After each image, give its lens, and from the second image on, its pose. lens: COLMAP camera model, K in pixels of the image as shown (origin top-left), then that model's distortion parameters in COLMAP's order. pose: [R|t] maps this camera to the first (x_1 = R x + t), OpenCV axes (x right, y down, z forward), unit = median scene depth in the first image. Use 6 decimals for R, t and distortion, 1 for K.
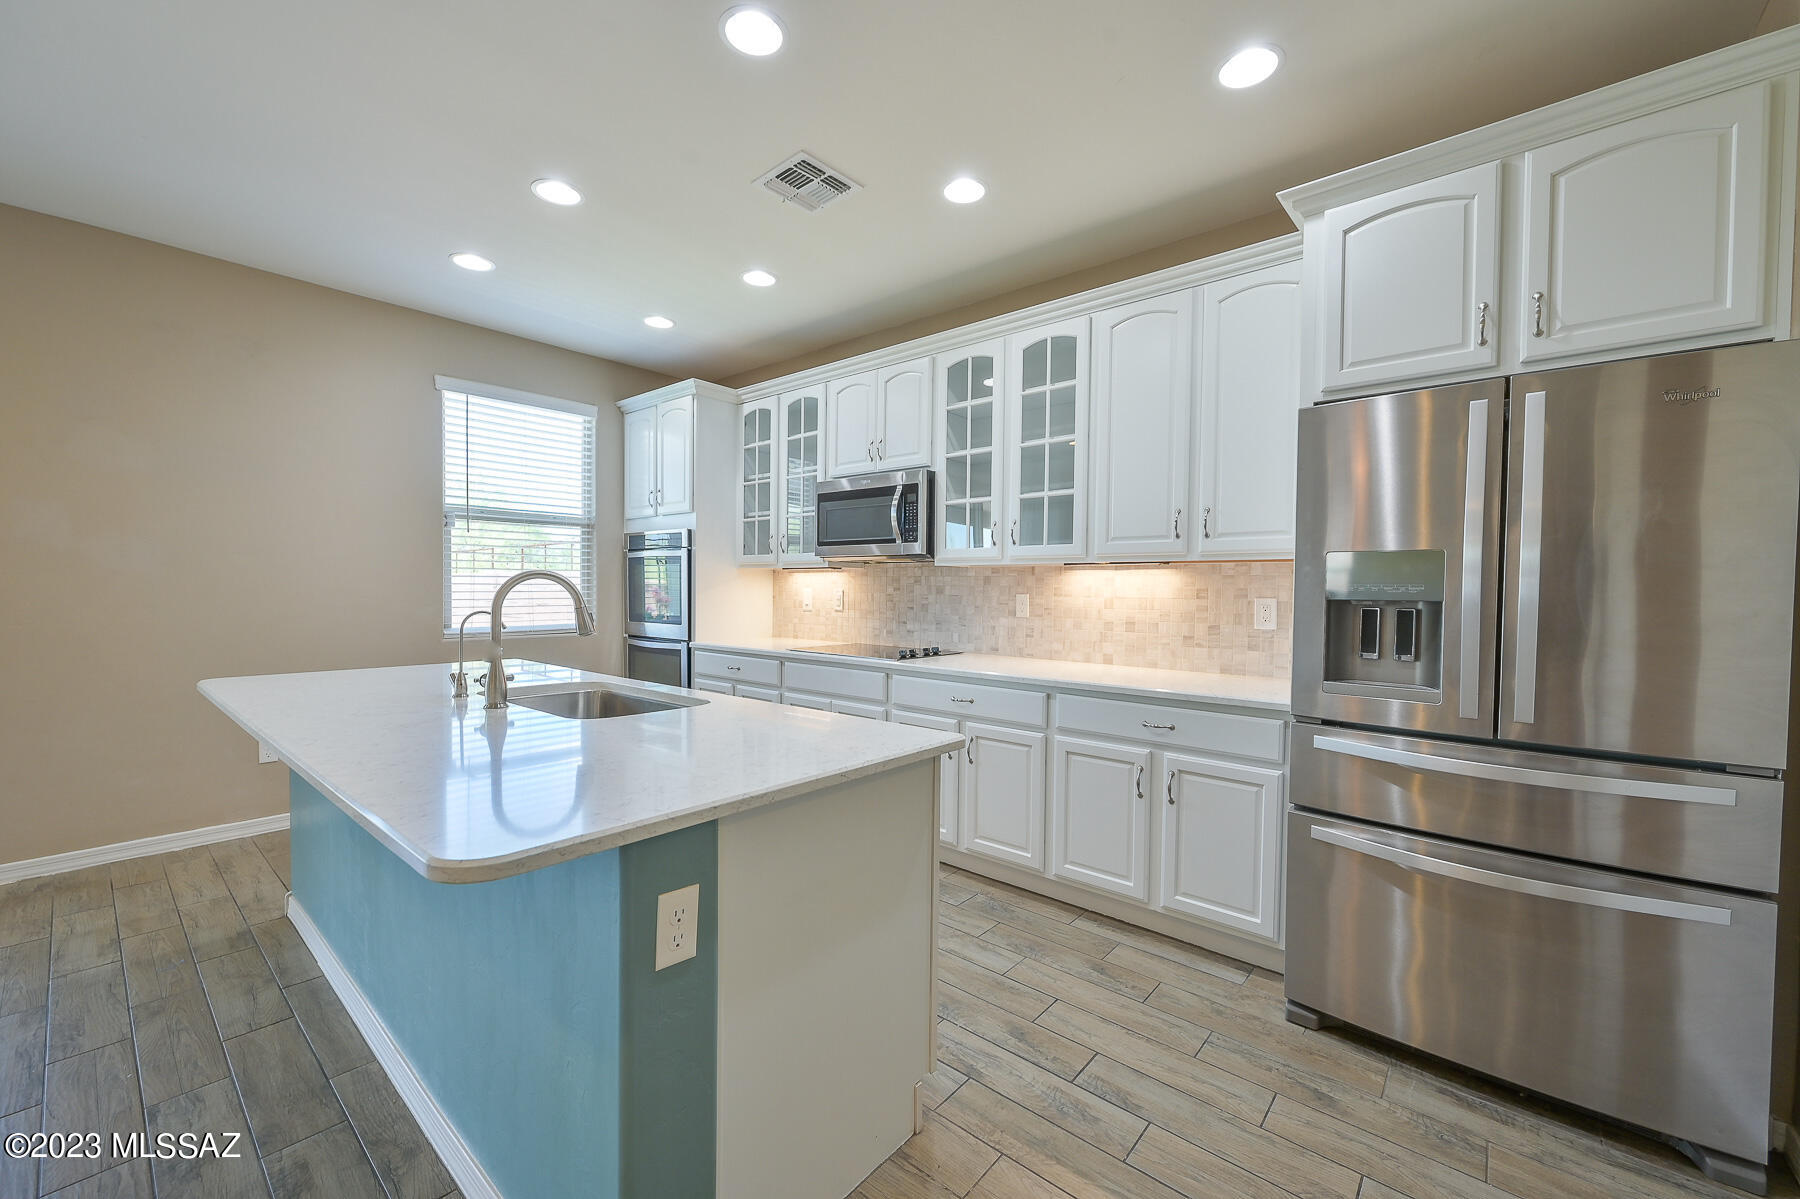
lens RADIAL K [[714.0, 0, 900.0], [0, 714.0, 599.5], [0, 0, 1]] dist [0.000132, 0.000260]
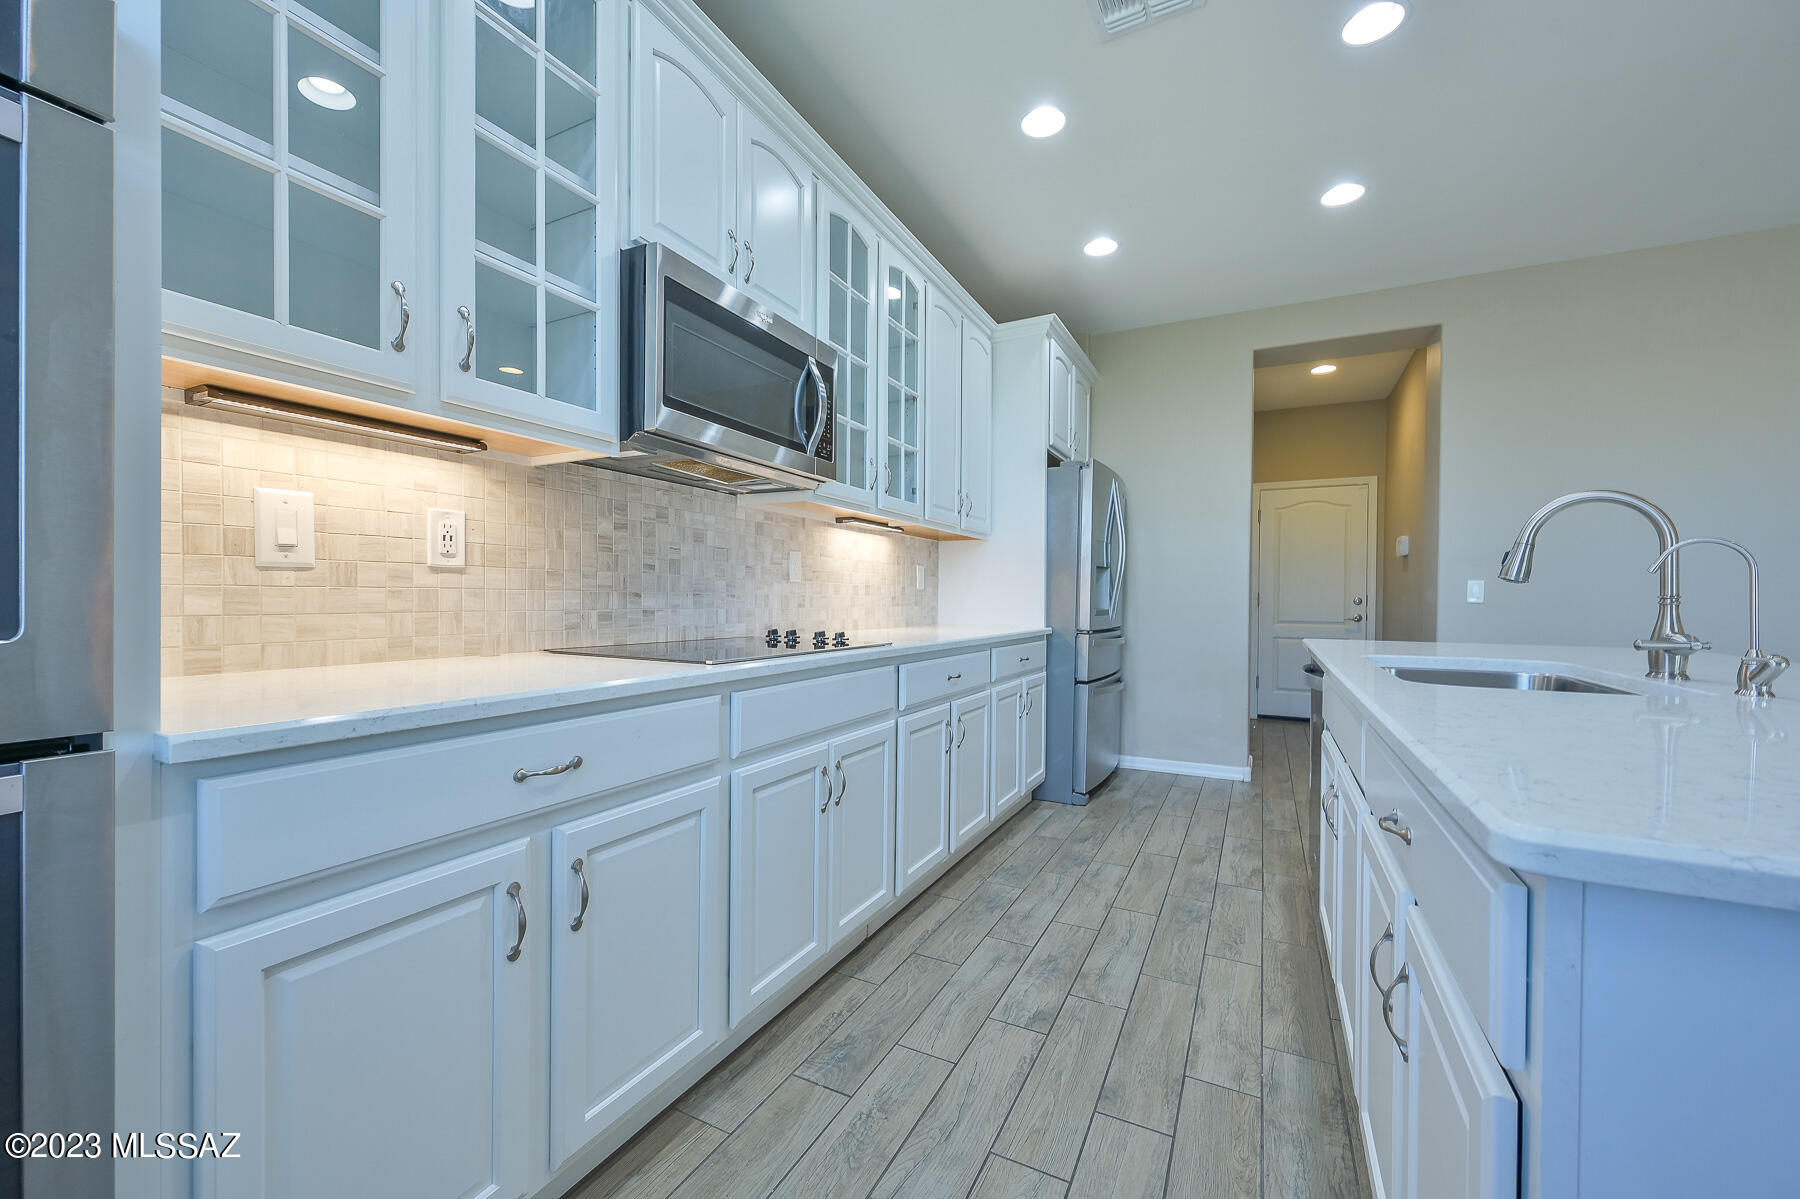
lens RADIAL K [[707.4, 0, 904.2], [0, 707.4, 604.6], [0, 0, 1]] dist [-0.003108, 0.000391]
pose [[-0.236227, -0.019641, 0.971499, -0.608903], [0.005661, 0.999751, 0.021589, 0.034234], [-0.971681, 0.010599, -0.236057, 1.089618]]
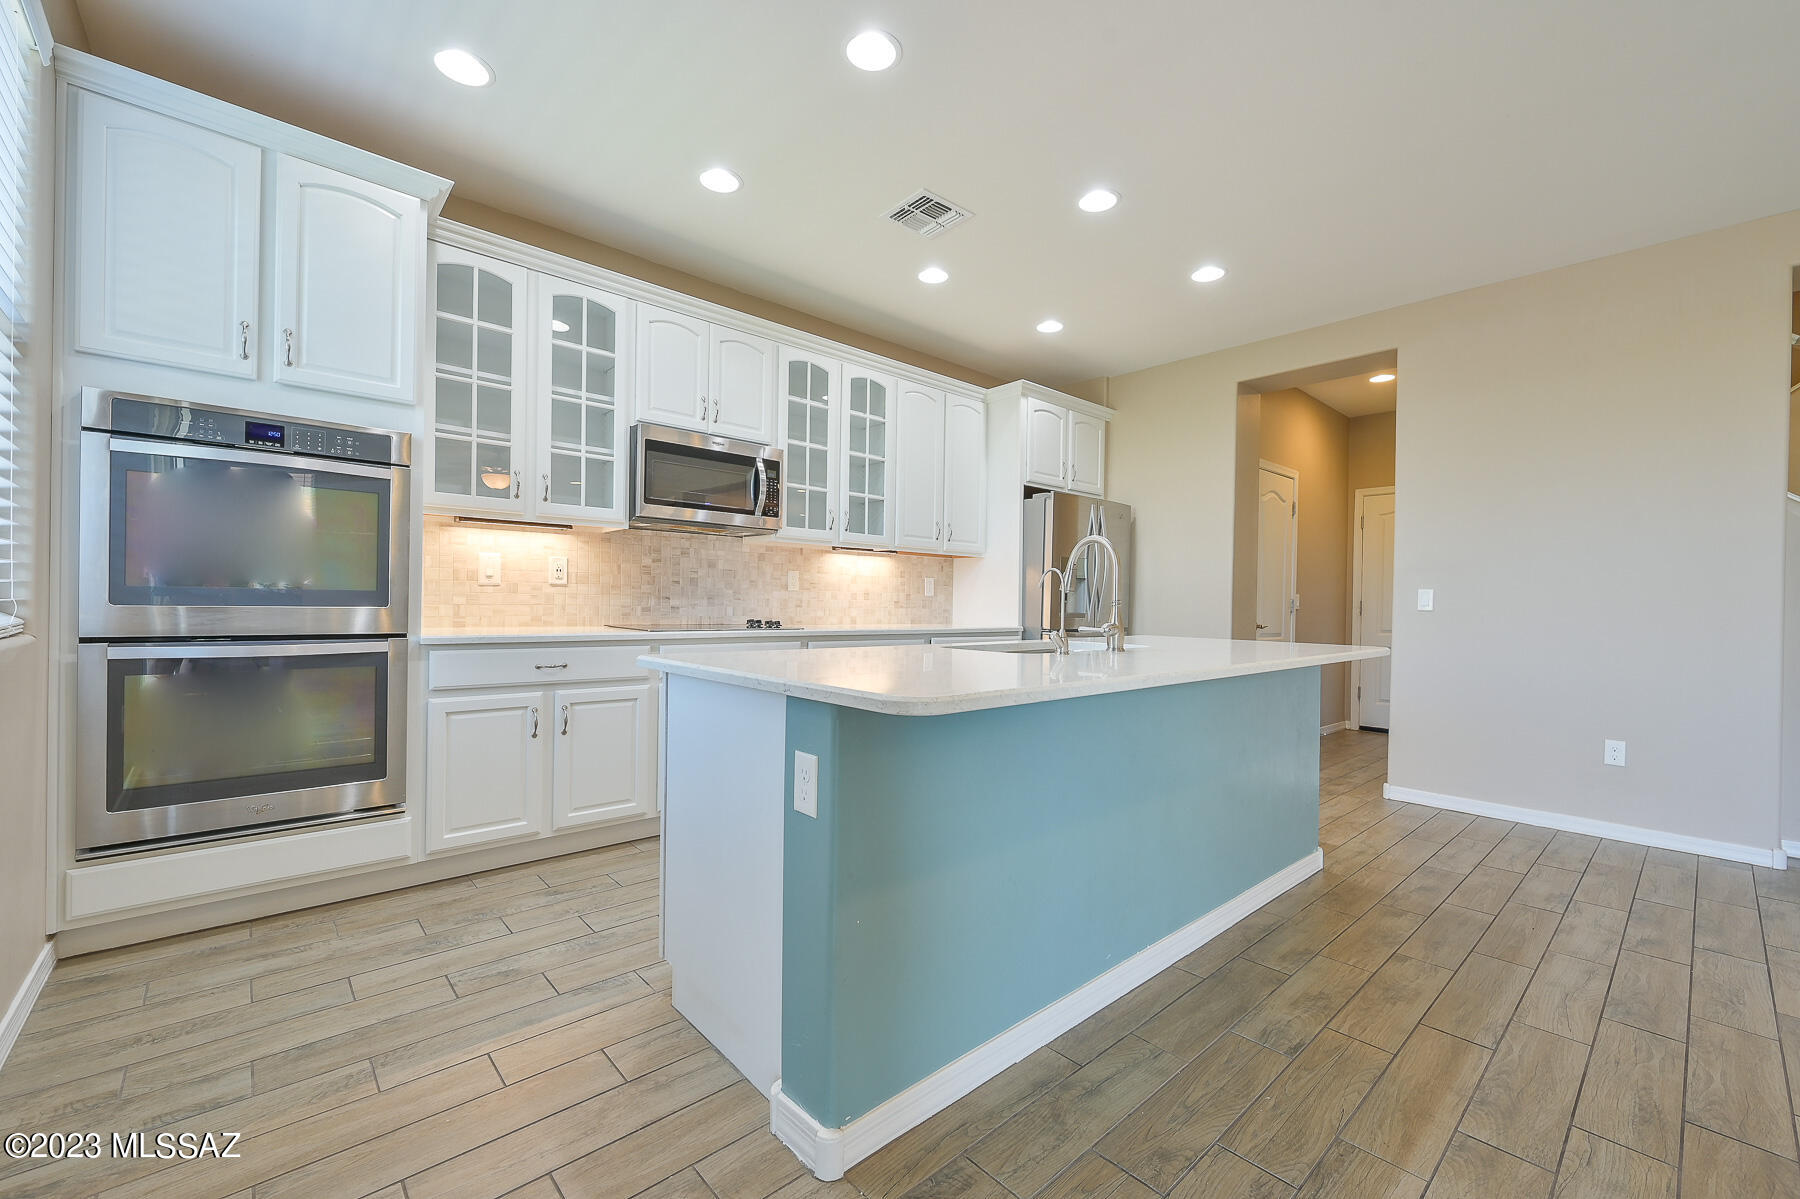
lens RADIAL K [[729.9, 0, 909.2], [0, 729.9, 605.2], [0, 0, 1]] dist [-0.007848, 0.000097]
pose [[0.121086, -0.010561, 0.992586, -1.020201], [0.001861, 0.999944, 0.010413, 0.037686], [-0.992640, 0.000587, 0.121099, 0.679695]]
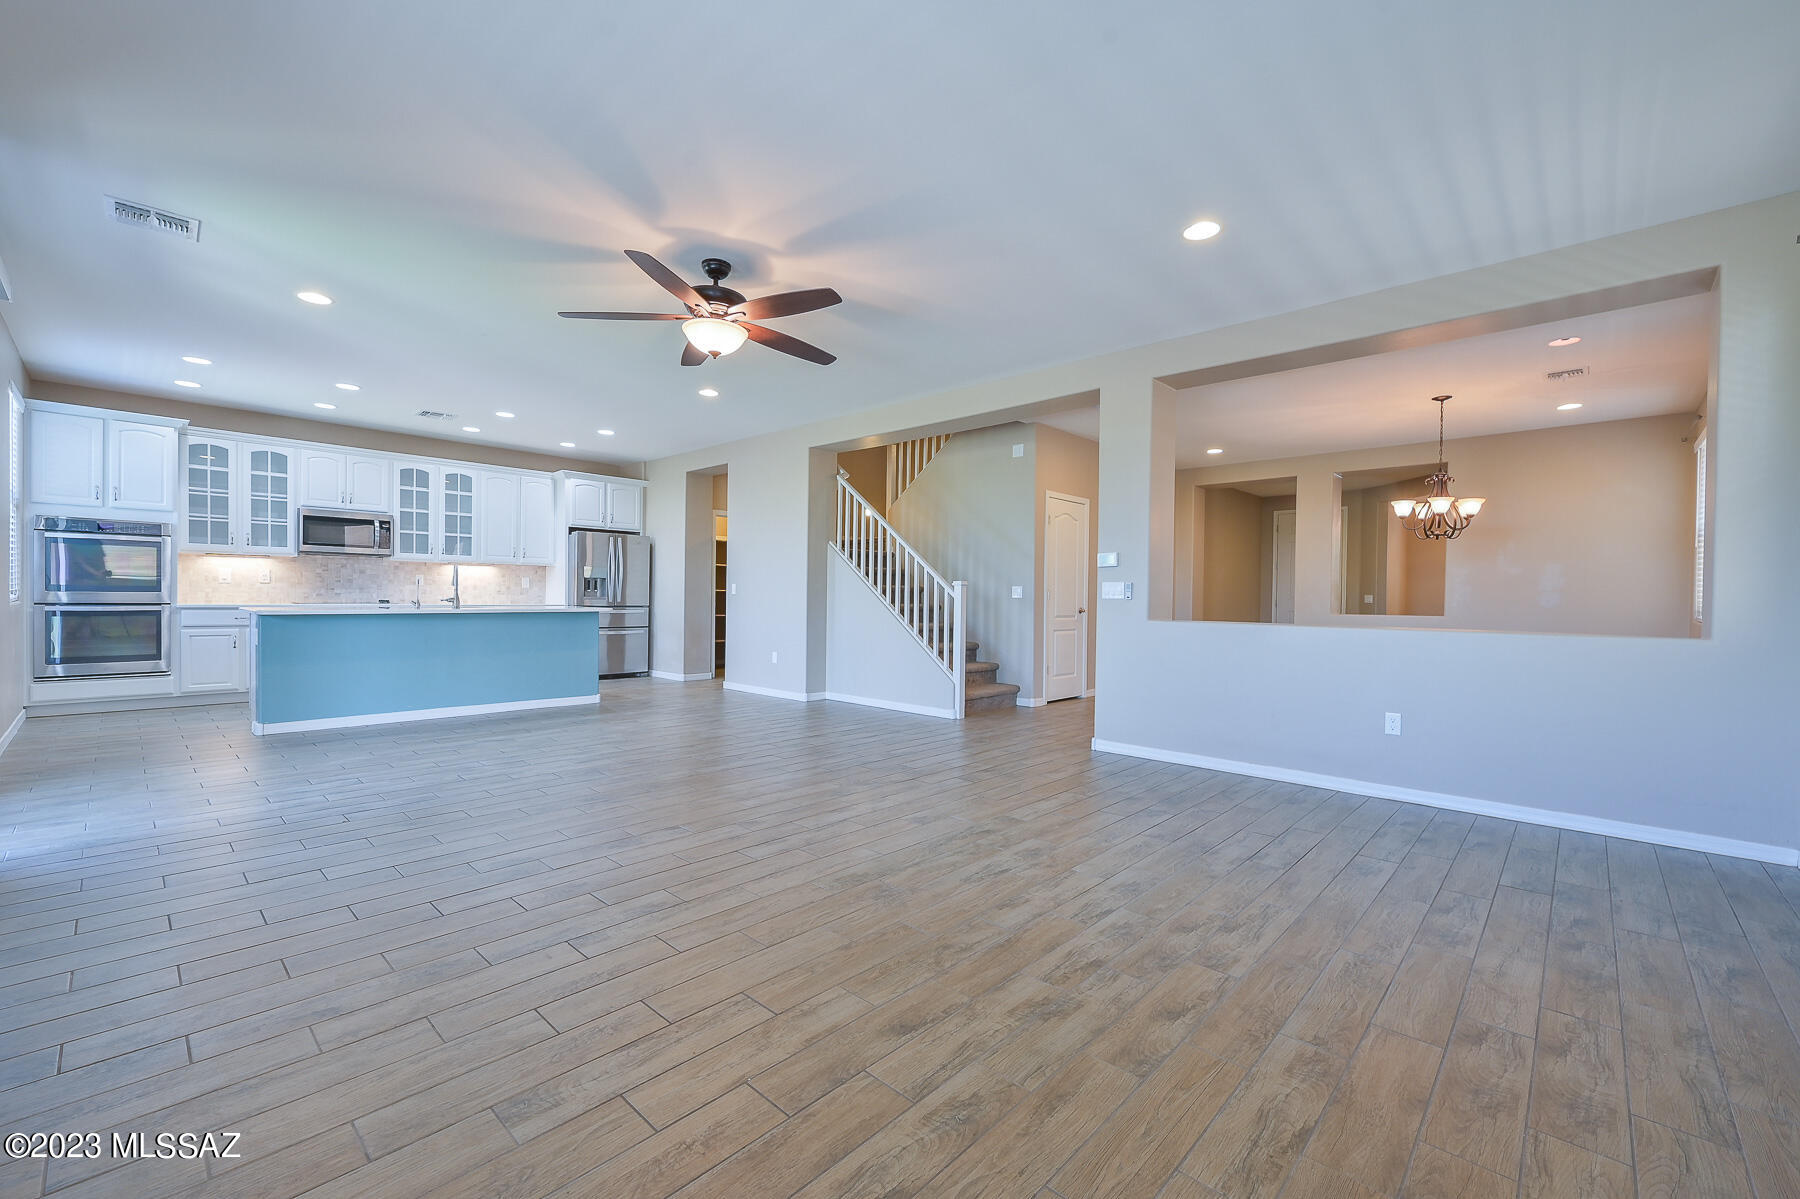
lens RADIAL K [[734.6, 0, 902.7], [0, 734.6, 605.3], [0, 0, 1]] dist [-0.001808, -0.000434]
pose [[0.040348, -0.020957, 0.998966, -2.085766], [0.004964, 0.999772, 0.020773, 0.048976], [-0.999173, 0.004120, 0.040443, -0.600467]]
